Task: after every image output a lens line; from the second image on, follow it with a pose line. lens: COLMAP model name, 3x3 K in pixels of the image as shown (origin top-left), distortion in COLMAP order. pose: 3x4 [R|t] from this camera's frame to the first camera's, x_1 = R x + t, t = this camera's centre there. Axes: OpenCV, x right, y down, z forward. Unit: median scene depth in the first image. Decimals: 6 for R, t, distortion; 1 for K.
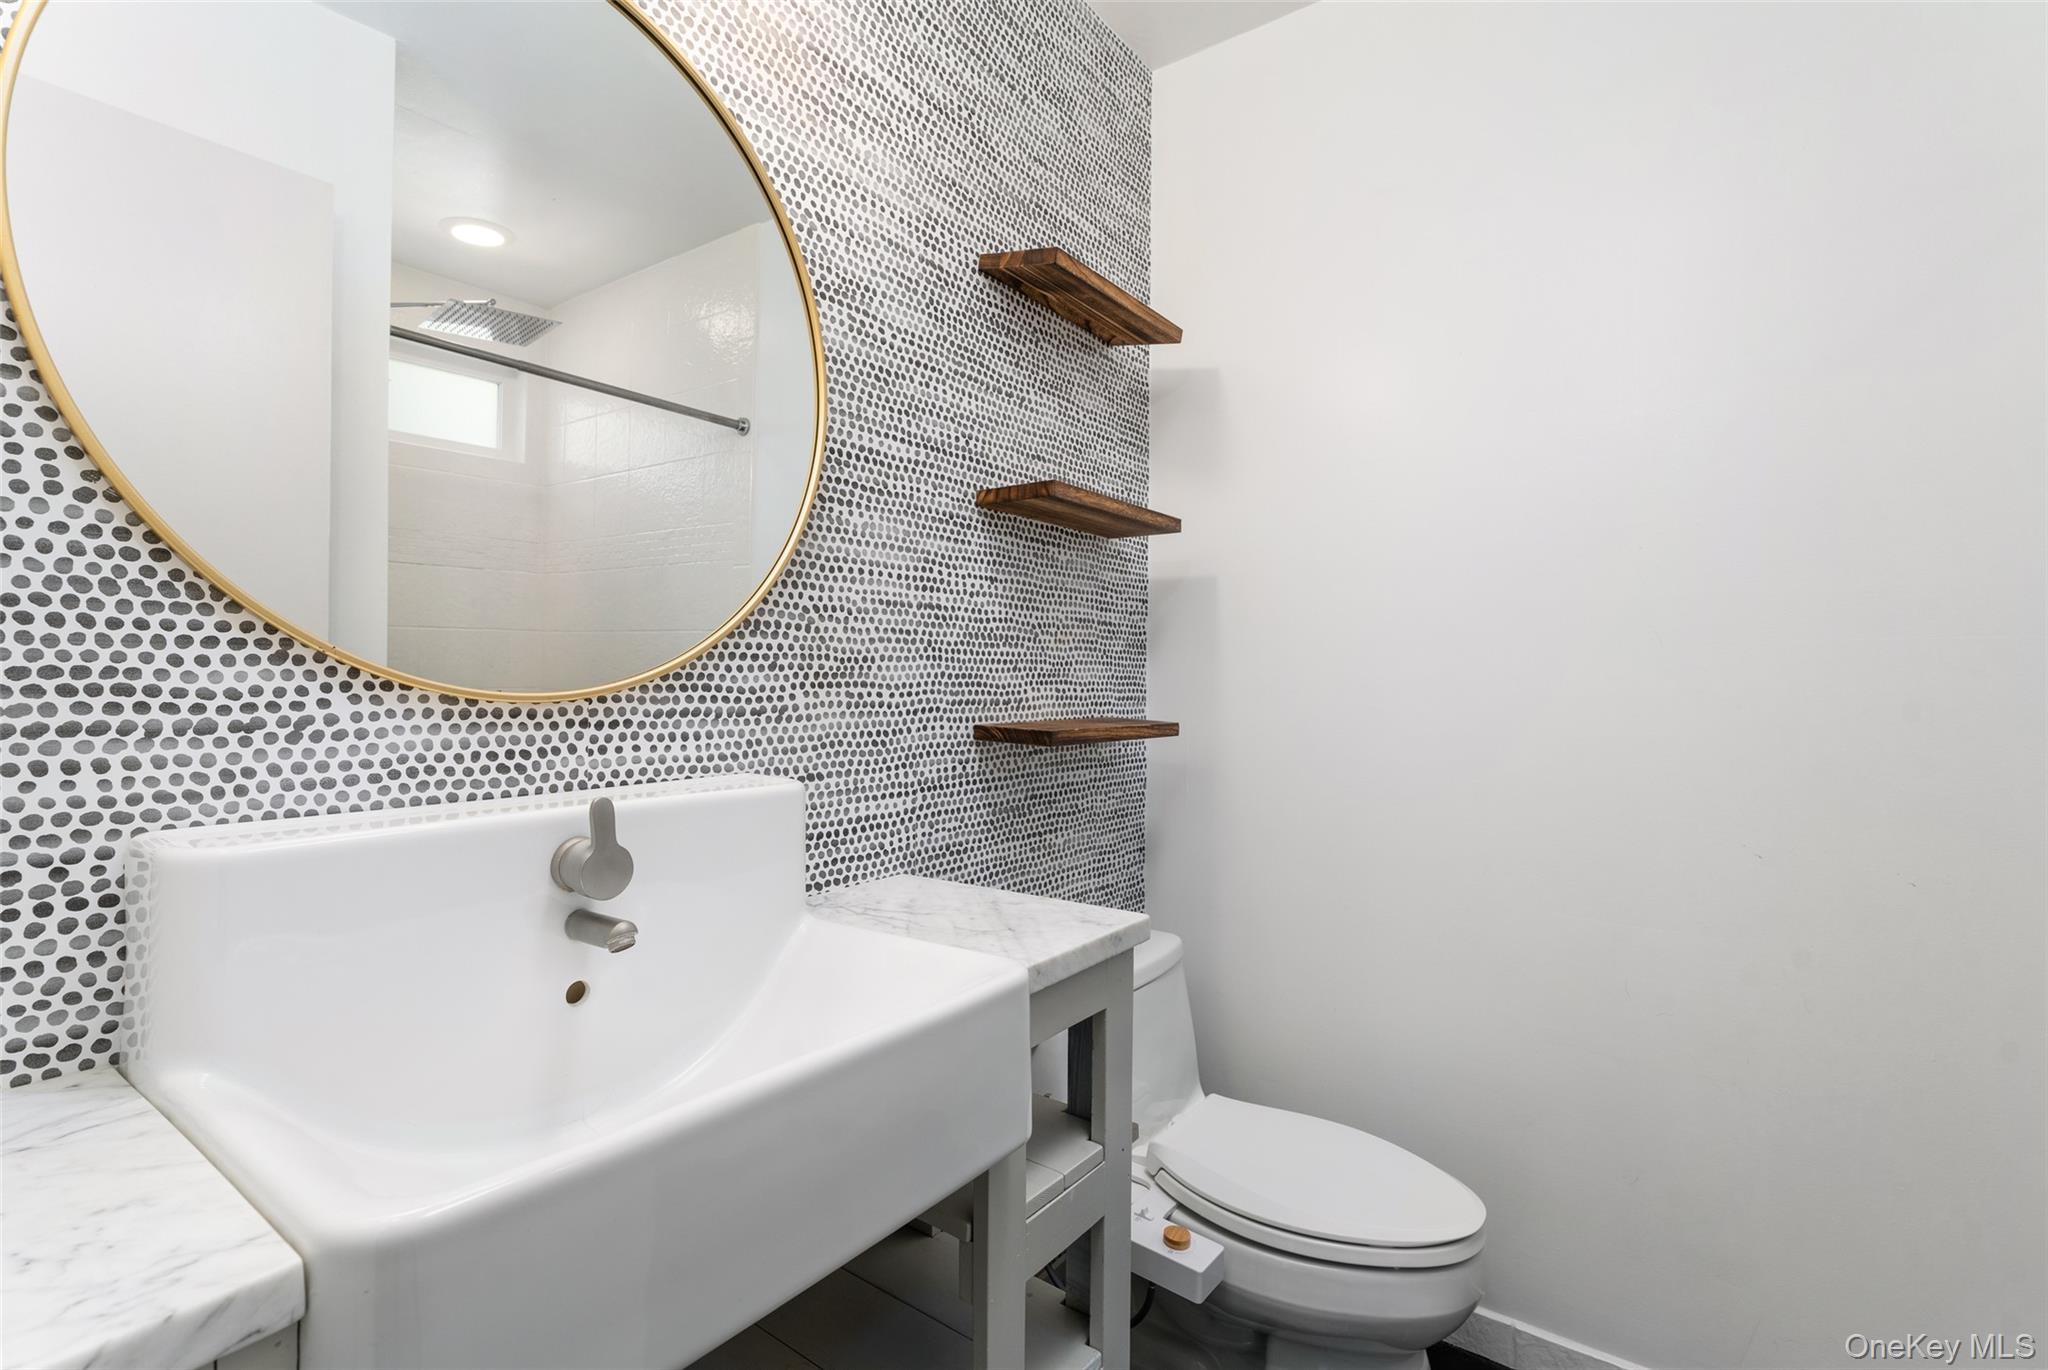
lens RADIAL K [[941.8, 0, 1022.3], [0, 941.8, 685.1], [0, 0, 1]] dist [0.000952, 0.000039]
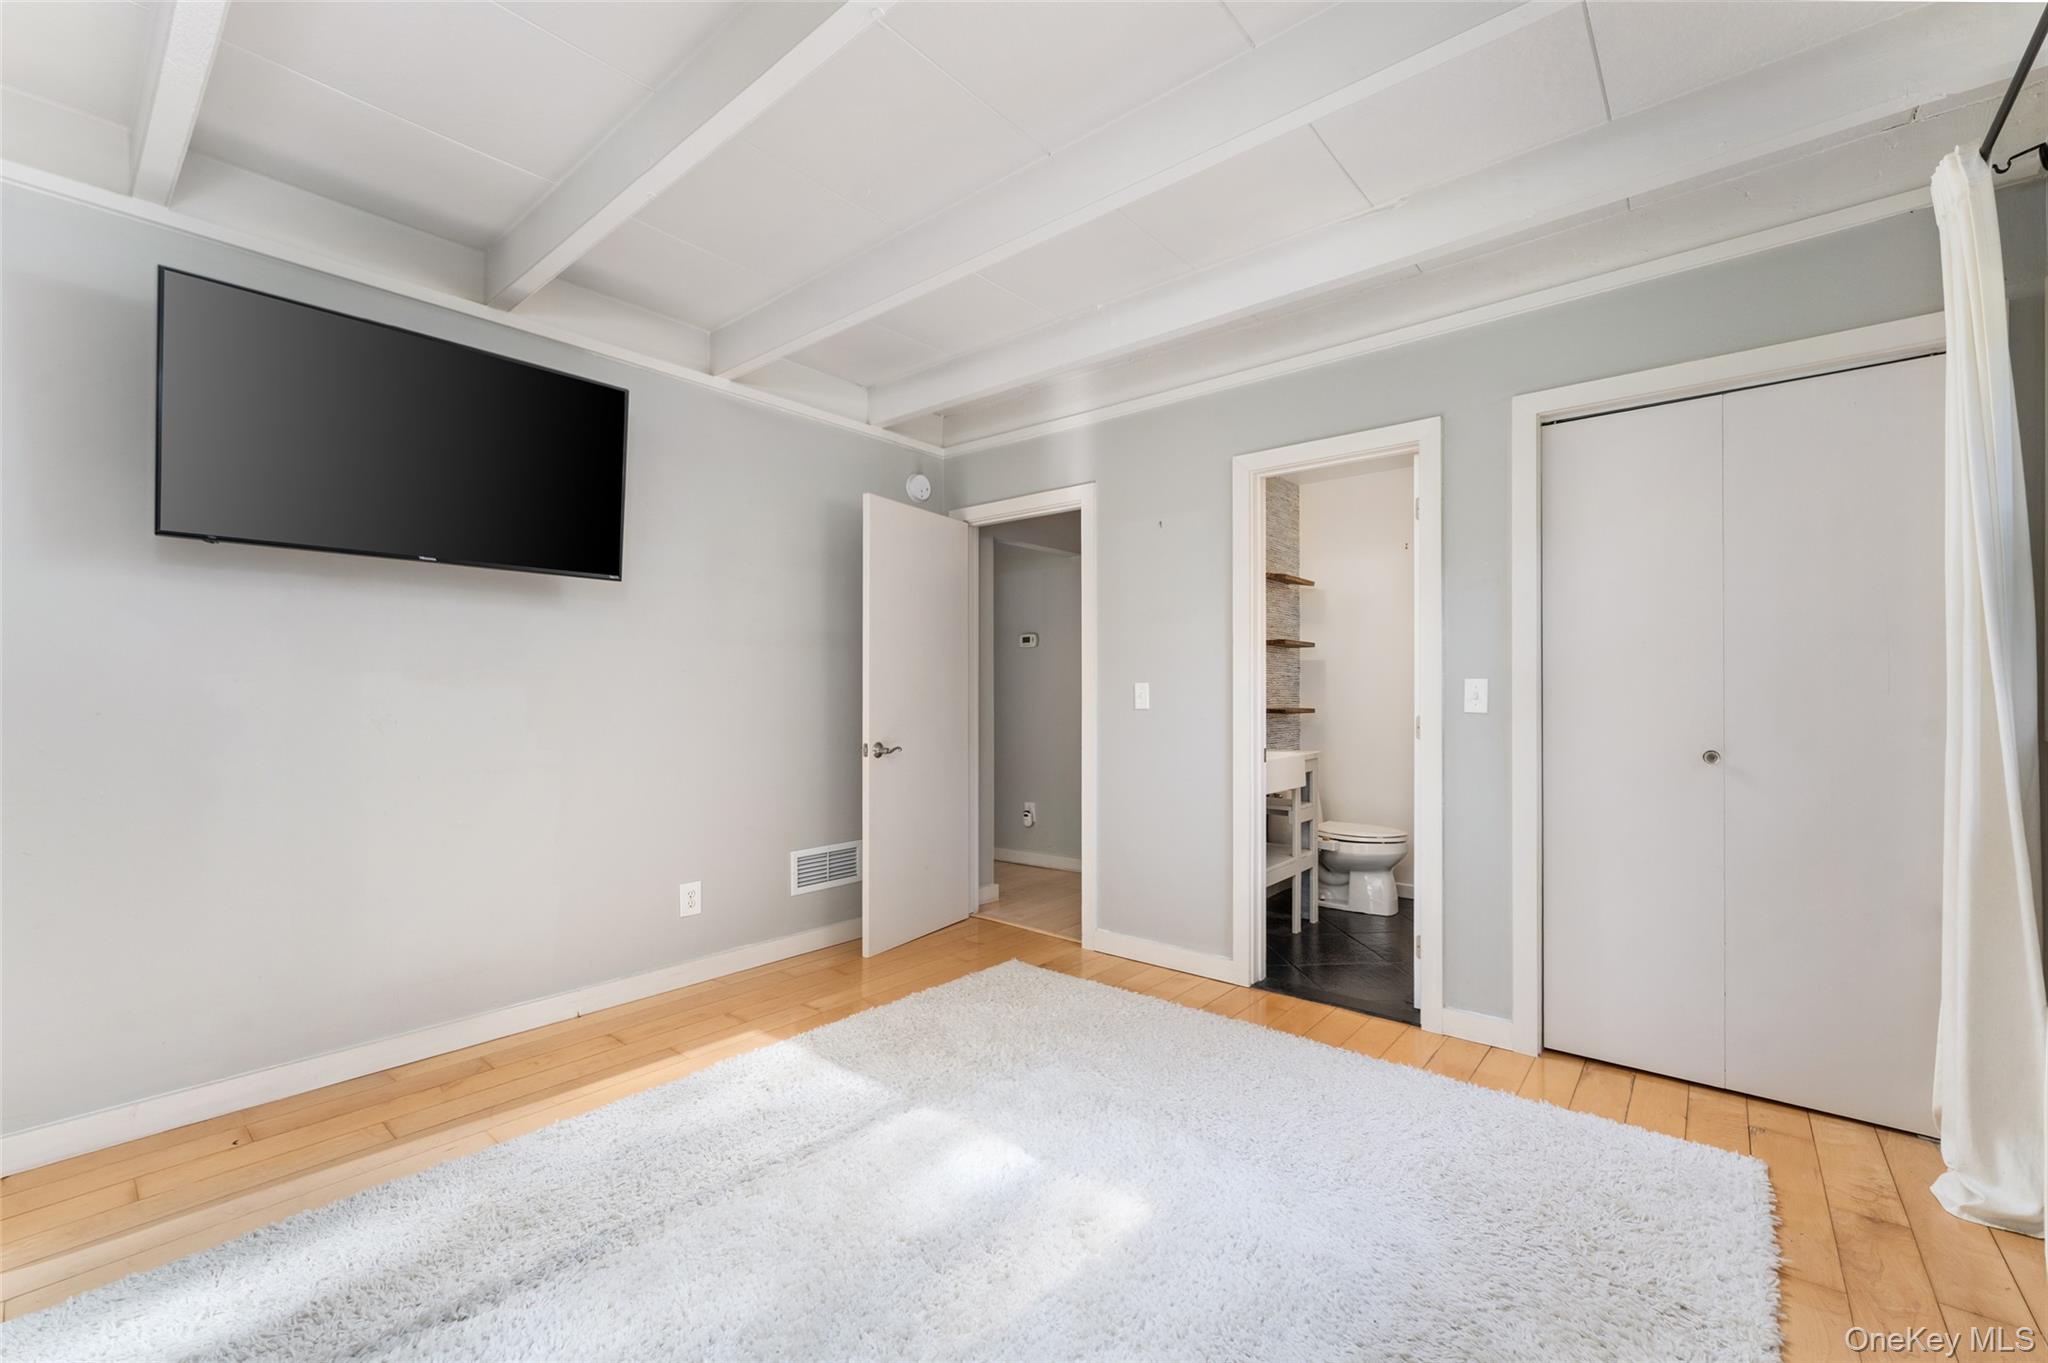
lens RADIAL K [[836.3, 0, 1026.3], [0, 836.3, 685.6], [0, 0, 1]] dist [-0.000454, -0.000005]
pose [[0.998179, -0.005158, -0.060100, -0.579909], [0.004569, 0.999940, -0.009932, -0.011704], [0.060148, 0.009639, 0.998143, -1.704094]]
